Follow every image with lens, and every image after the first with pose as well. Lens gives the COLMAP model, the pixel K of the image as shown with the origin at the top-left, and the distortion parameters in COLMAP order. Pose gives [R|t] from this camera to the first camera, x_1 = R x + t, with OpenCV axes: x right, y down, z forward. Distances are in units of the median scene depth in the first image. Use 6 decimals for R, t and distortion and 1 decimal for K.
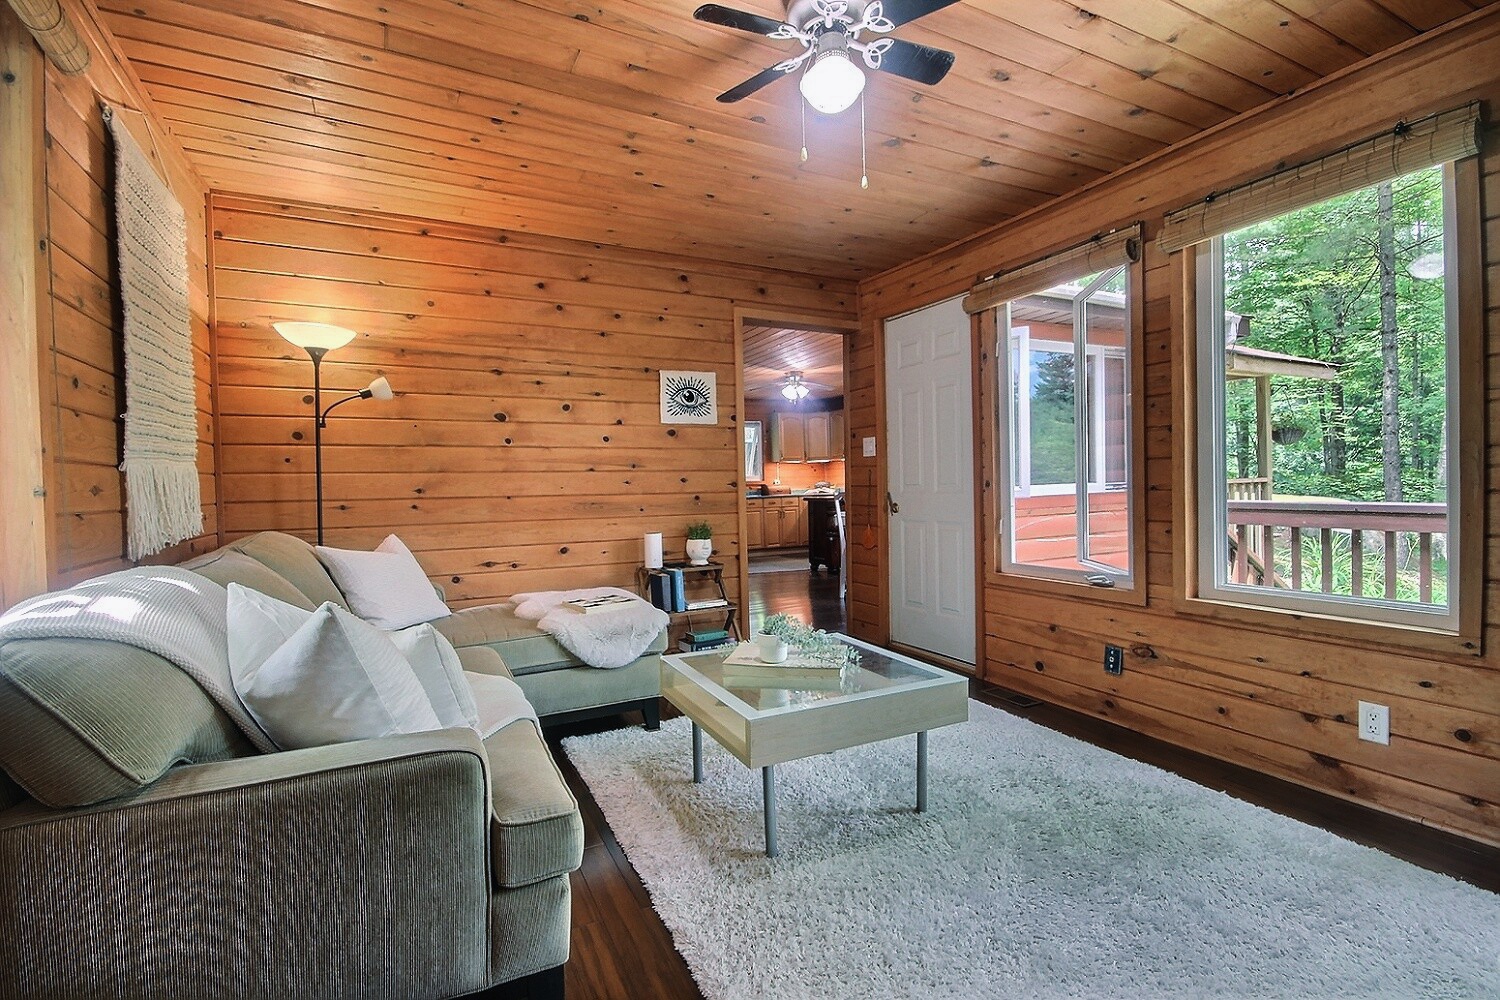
lens RADIAL K [[692.6, 0, 760.3], [0, 692.6, 500.3], [0, 0, 1]] dist [0.005722, -0.010567]
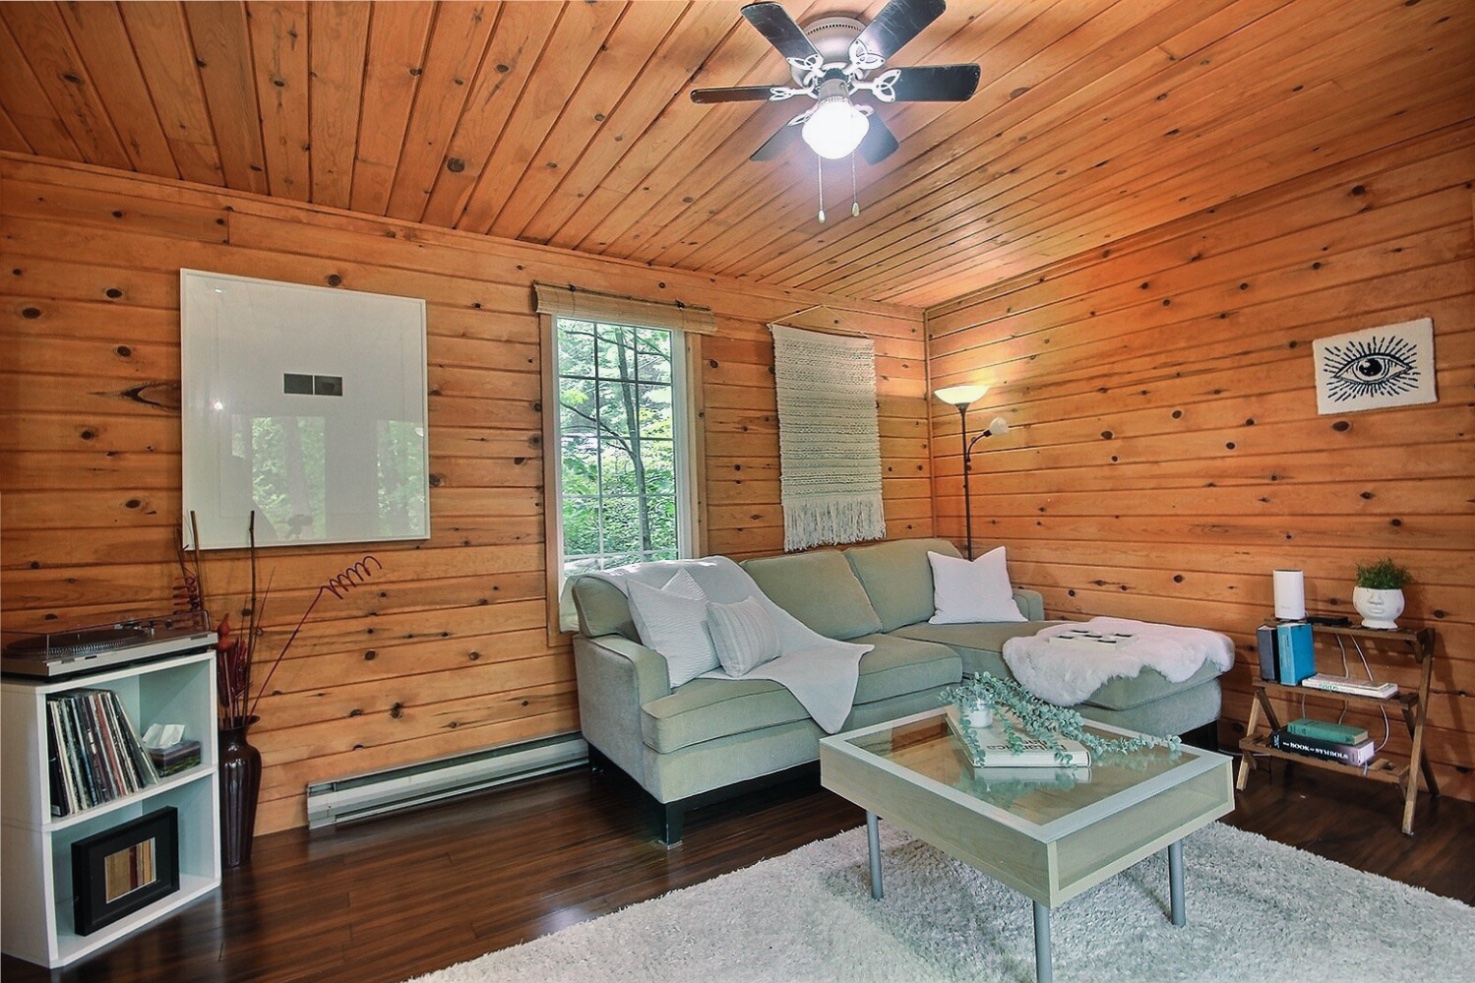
lens RADIAL K [[681.0, 0, 746.2], [0, 681.0, 491.1], [0, 0, 1]] dist [0.005722, -0.010567]
pose [[0.081258, -0.003455, -0.996687, 0.527743], [0.011995, 0.999925, -0.002488, -0.042162], [0.996621, -0.011754, 0.081294, 0.391866]]
